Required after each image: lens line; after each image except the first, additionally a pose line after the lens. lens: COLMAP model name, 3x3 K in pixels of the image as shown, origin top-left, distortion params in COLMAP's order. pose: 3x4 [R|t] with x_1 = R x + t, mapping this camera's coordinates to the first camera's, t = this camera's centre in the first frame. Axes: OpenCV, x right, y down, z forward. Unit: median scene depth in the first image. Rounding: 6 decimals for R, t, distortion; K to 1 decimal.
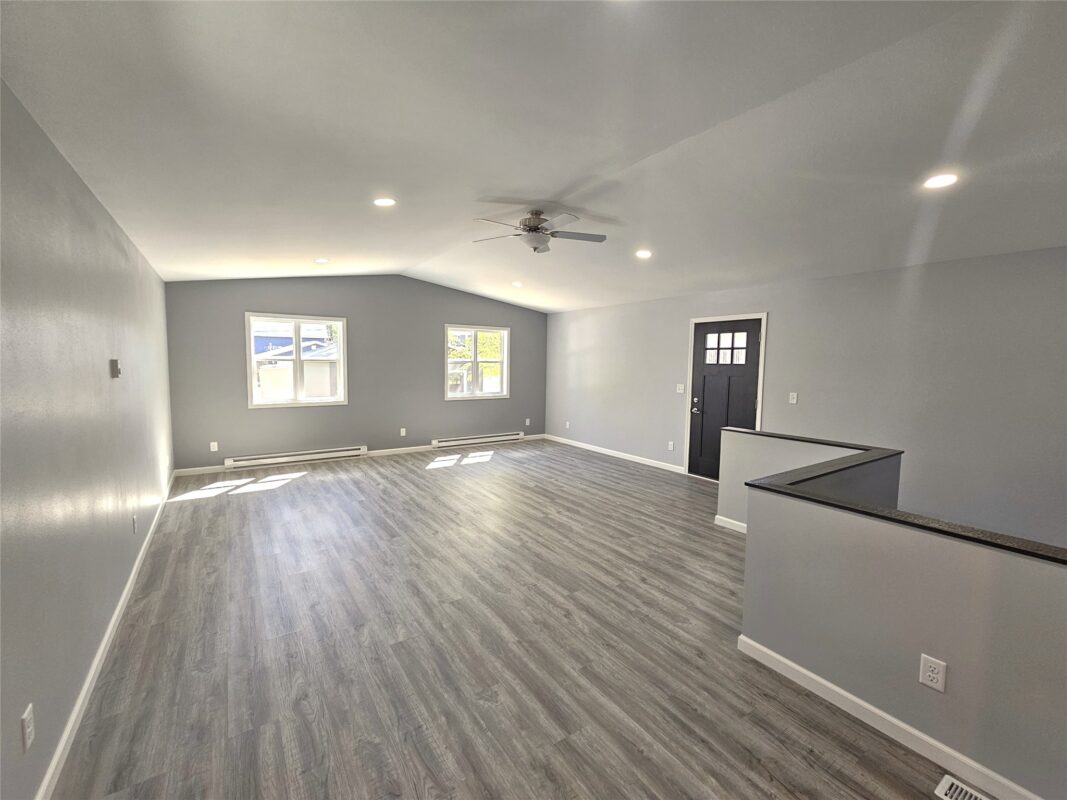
lens RADIAL K [[452.6, 0, 533.5], [0, 452.6, 400.0], [0, 0, 1]] dist [0.000266, -0.000079]
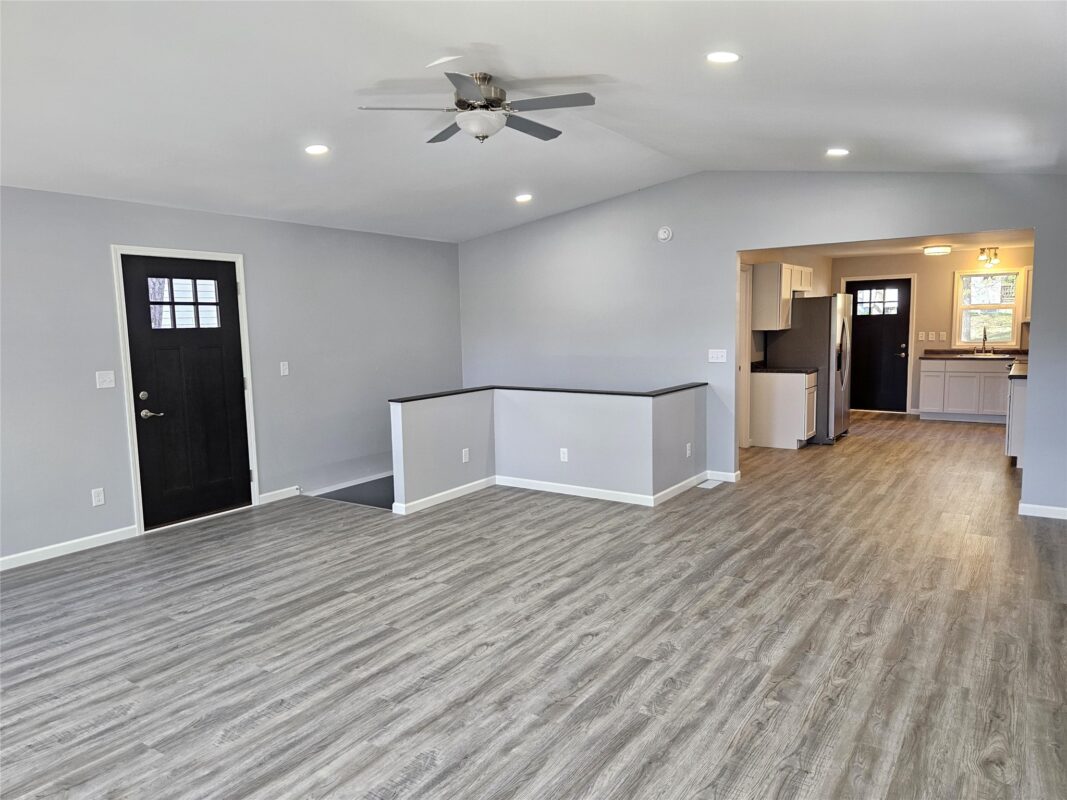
lens RADIAL K [[707.1, 0, 525.5], [0, 707.1, 398.4], [0, 0, 1]] dist [0.061300, -0.055486]
pose [[-0.356804, -0.104717, 0.928292, -0.835254], [0.100521, 0.983624, 0.149595, -0.107783], [-0.928755, 0.146689, -0.340435, 1.156895]]
